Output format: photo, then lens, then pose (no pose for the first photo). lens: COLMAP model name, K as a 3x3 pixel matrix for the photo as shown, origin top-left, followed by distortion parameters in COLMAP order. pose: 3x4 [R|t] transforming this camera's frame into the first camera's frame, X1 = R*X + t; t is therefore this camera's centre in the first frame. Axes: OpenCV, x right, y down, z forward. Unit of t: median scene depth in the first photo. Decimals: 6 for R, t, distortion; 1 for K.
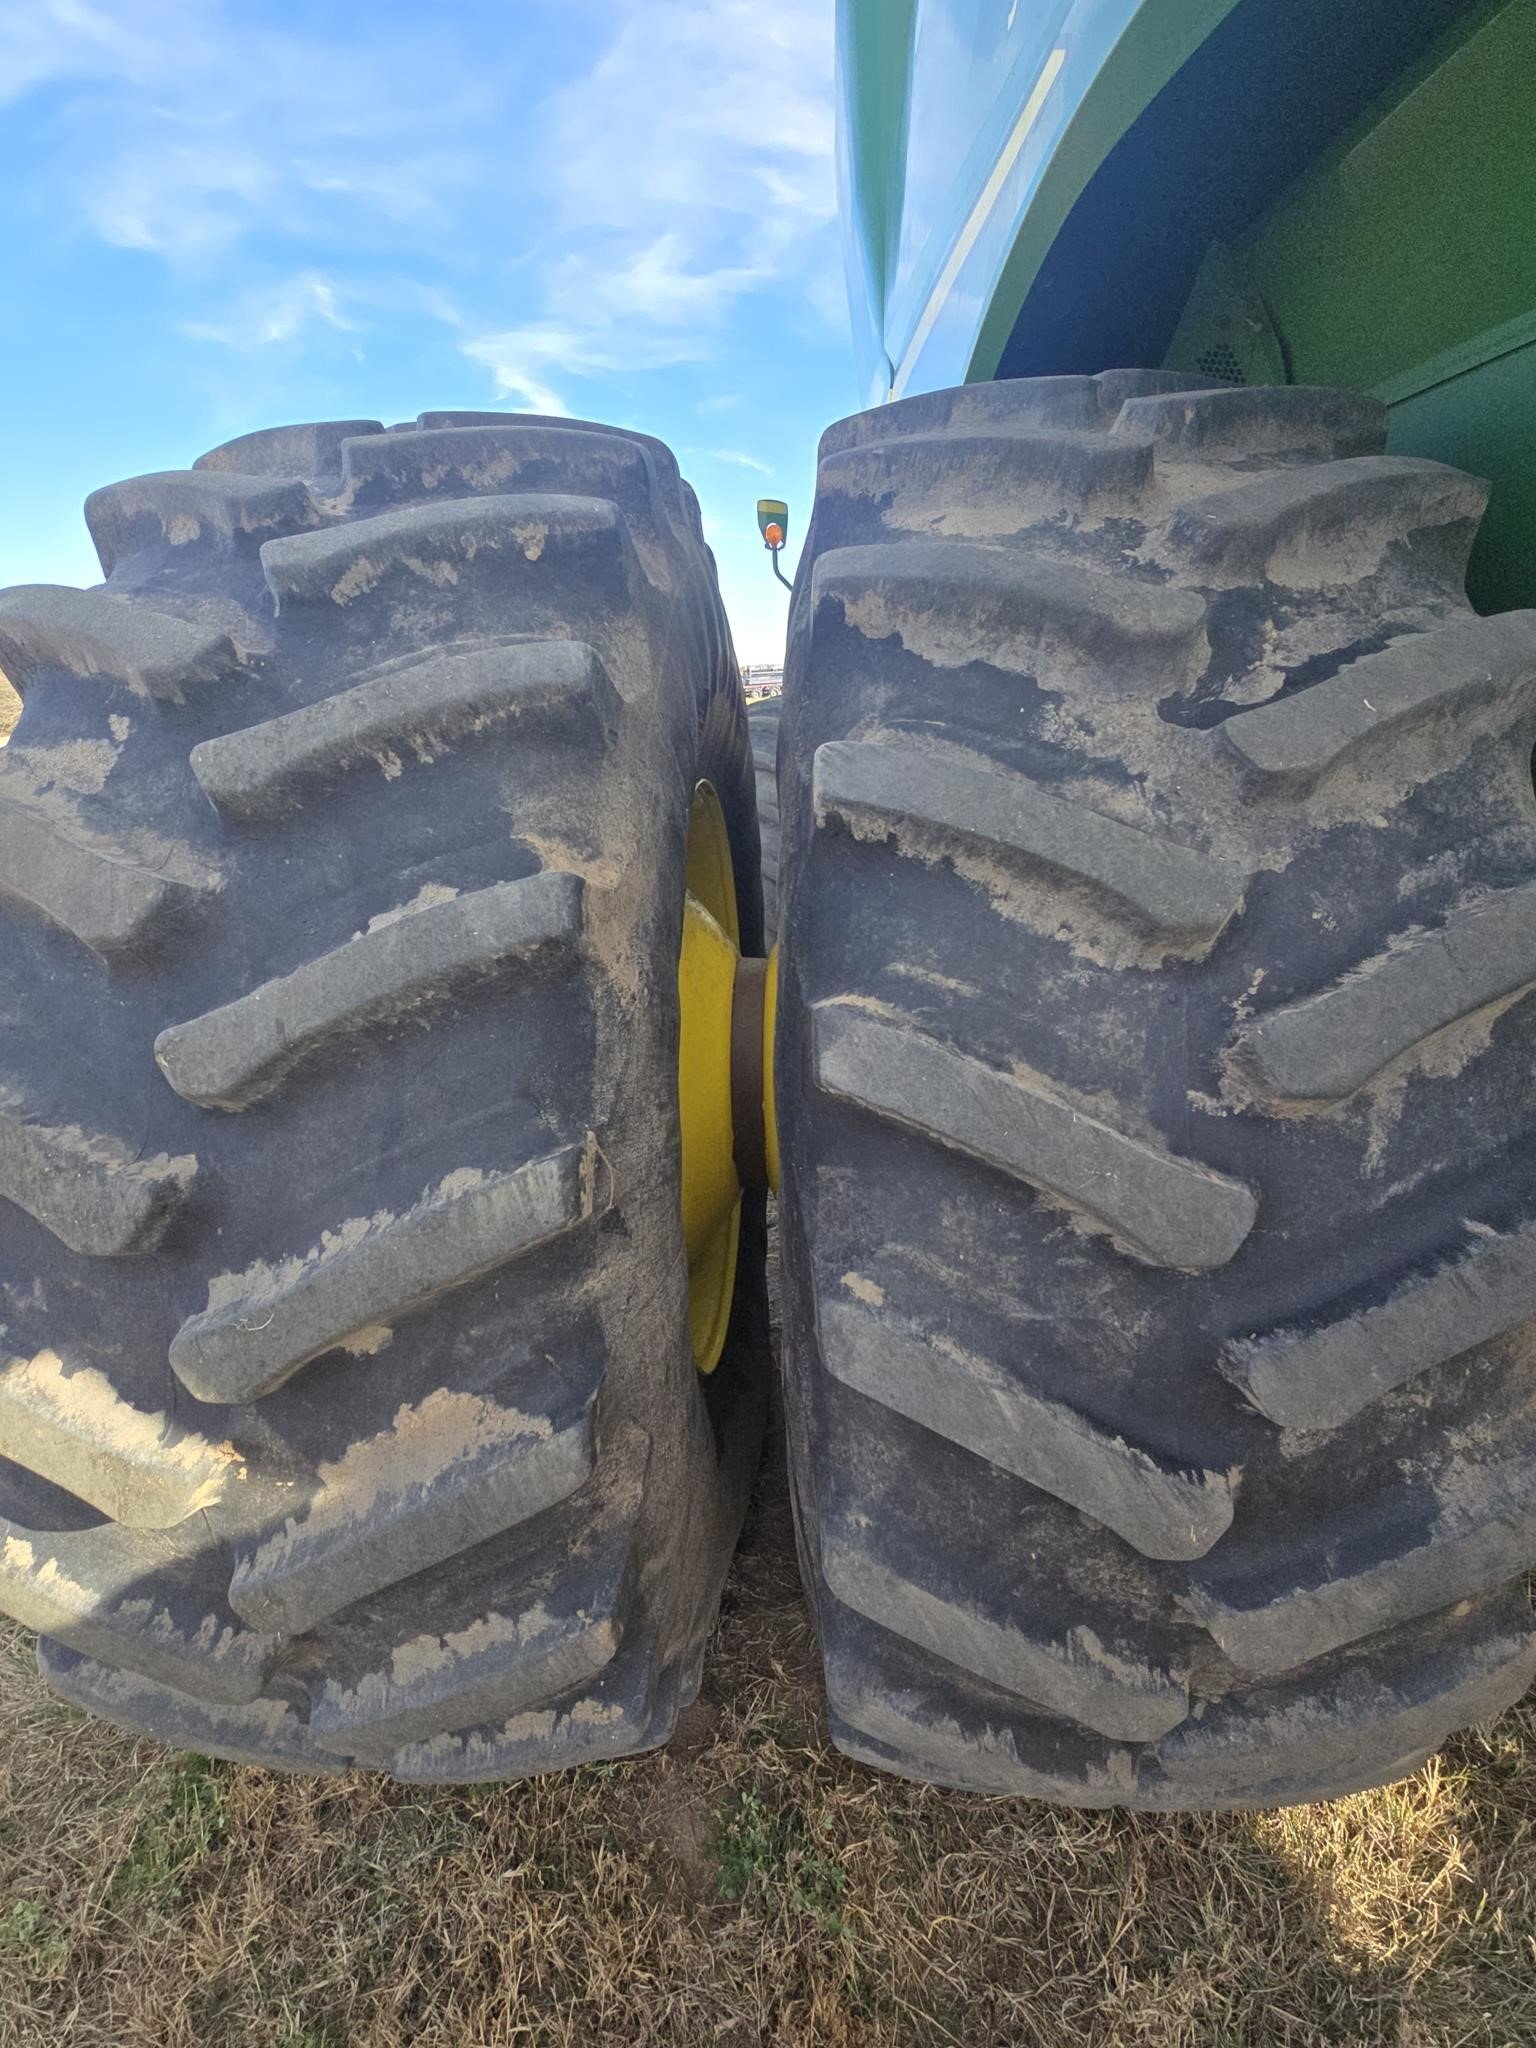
lens RADIAL K [[954.1, 0, 756.8], [0, 954.1, 1024.8], [0, 0, 1]] dist [0.002950, 0.001711]
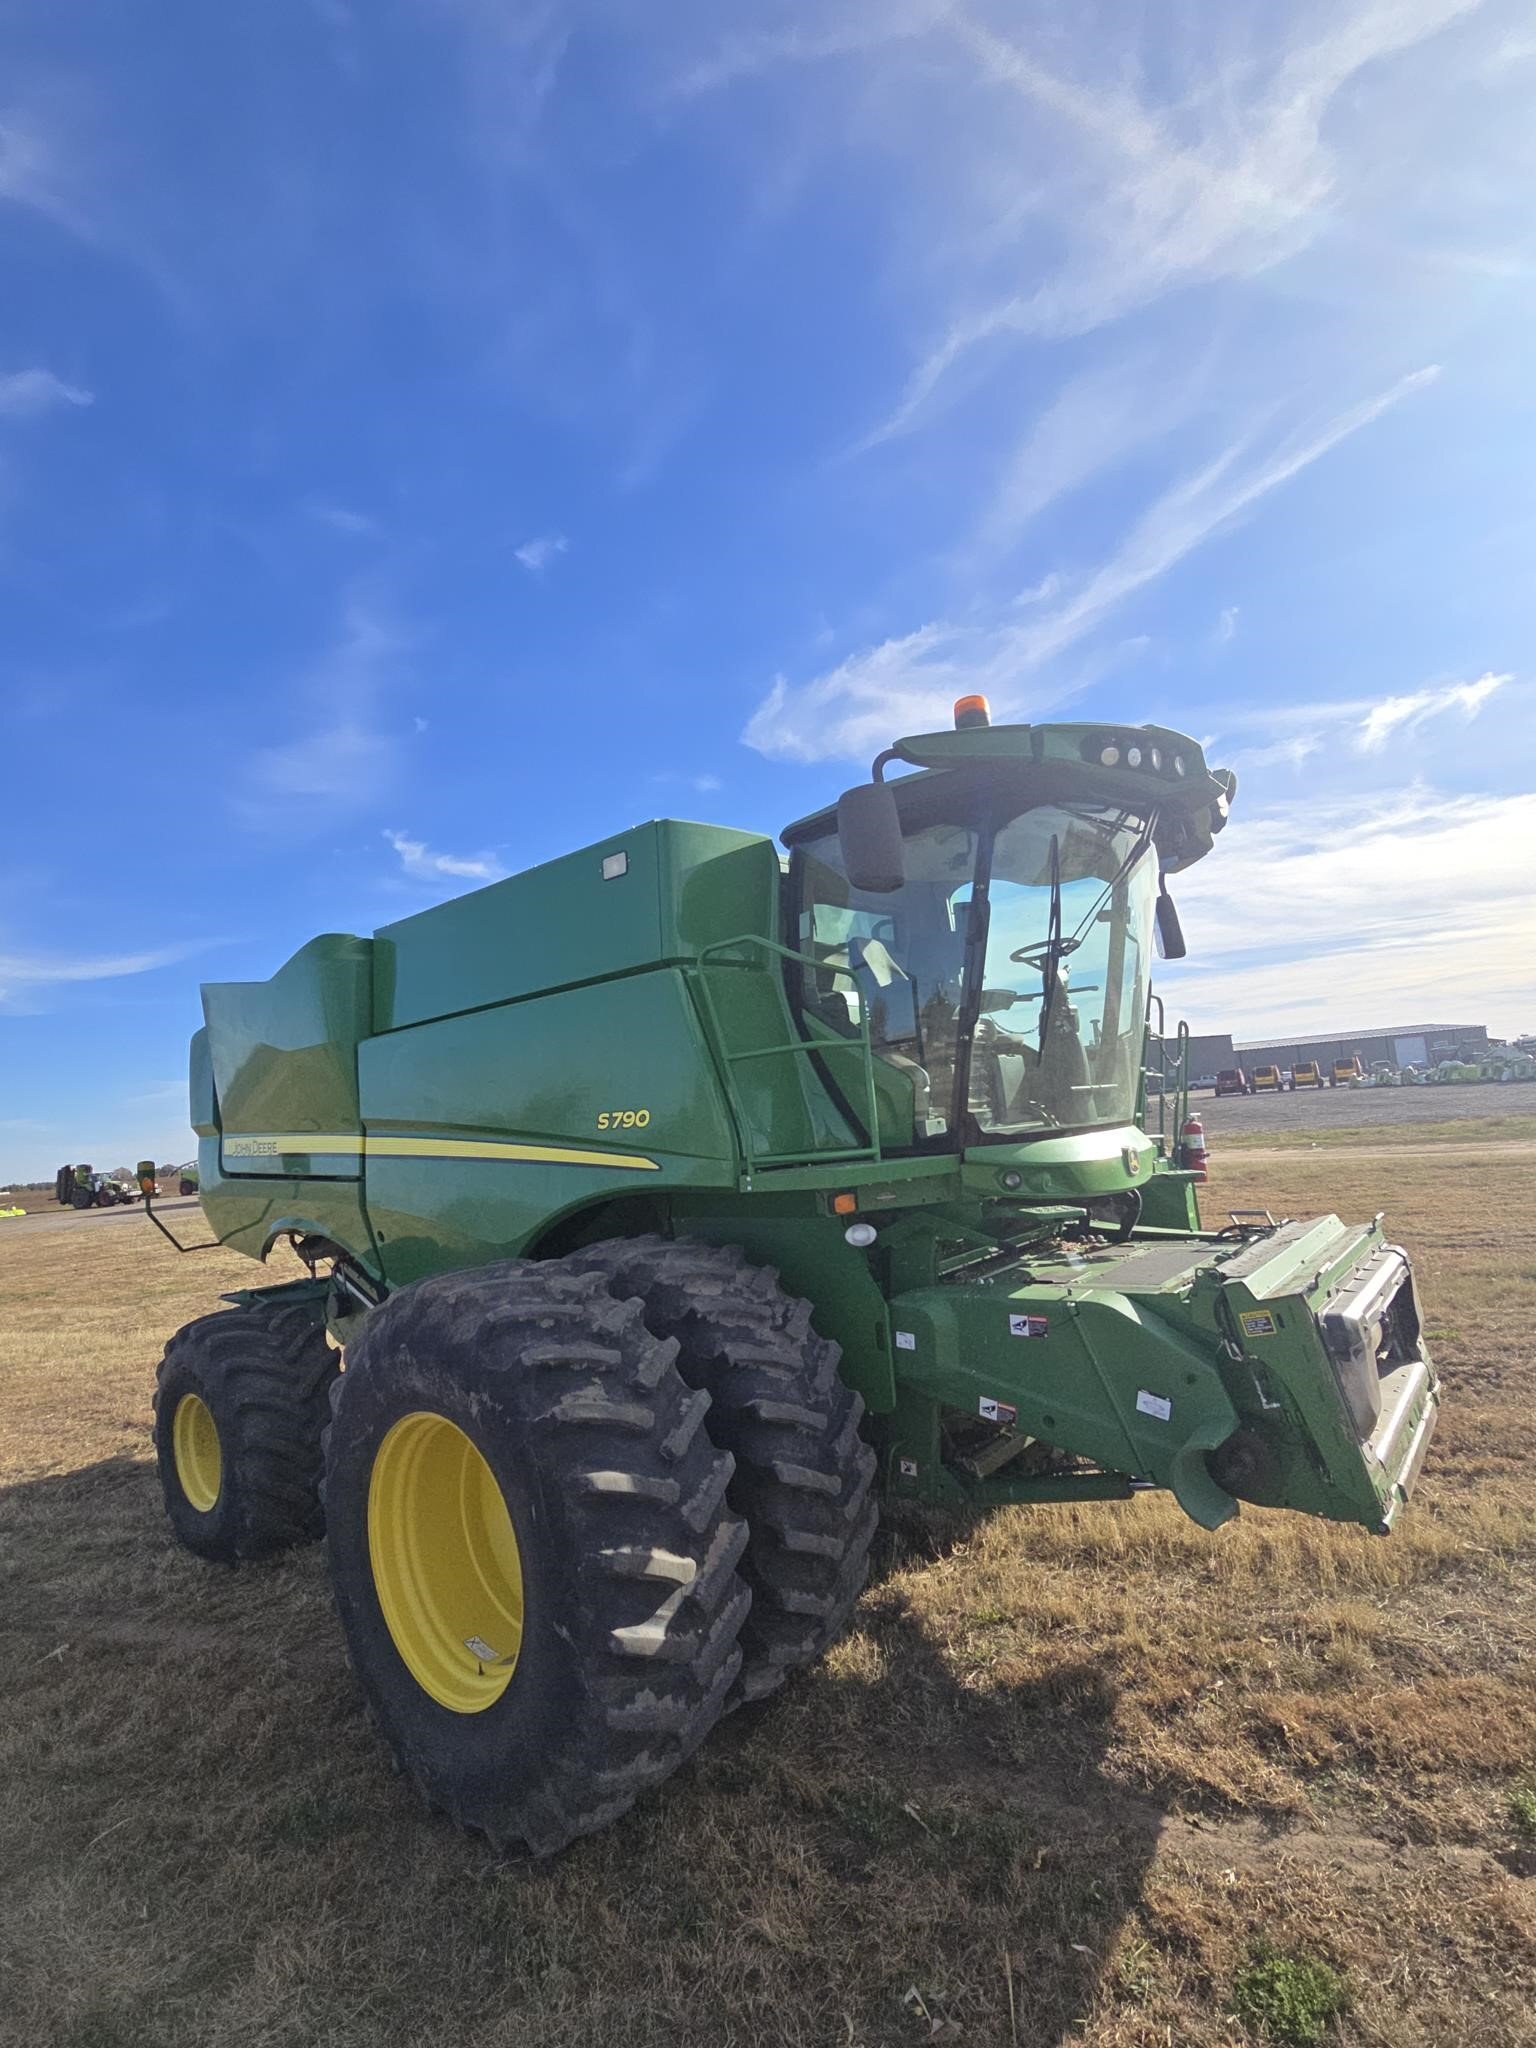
lens RADIAL K [[954.1, 0, 756.8], [0, 954.1, 1024.8], [0, 0, 1]] dist [0.002950, 0.001711]
pose [[0.594335, 0.078180, 0.800408, -3.790810], [0.339125, 0.878085, -0.337581, -0.061141], [-0.729219, 0.472075, 0.495364, -2.216713]]
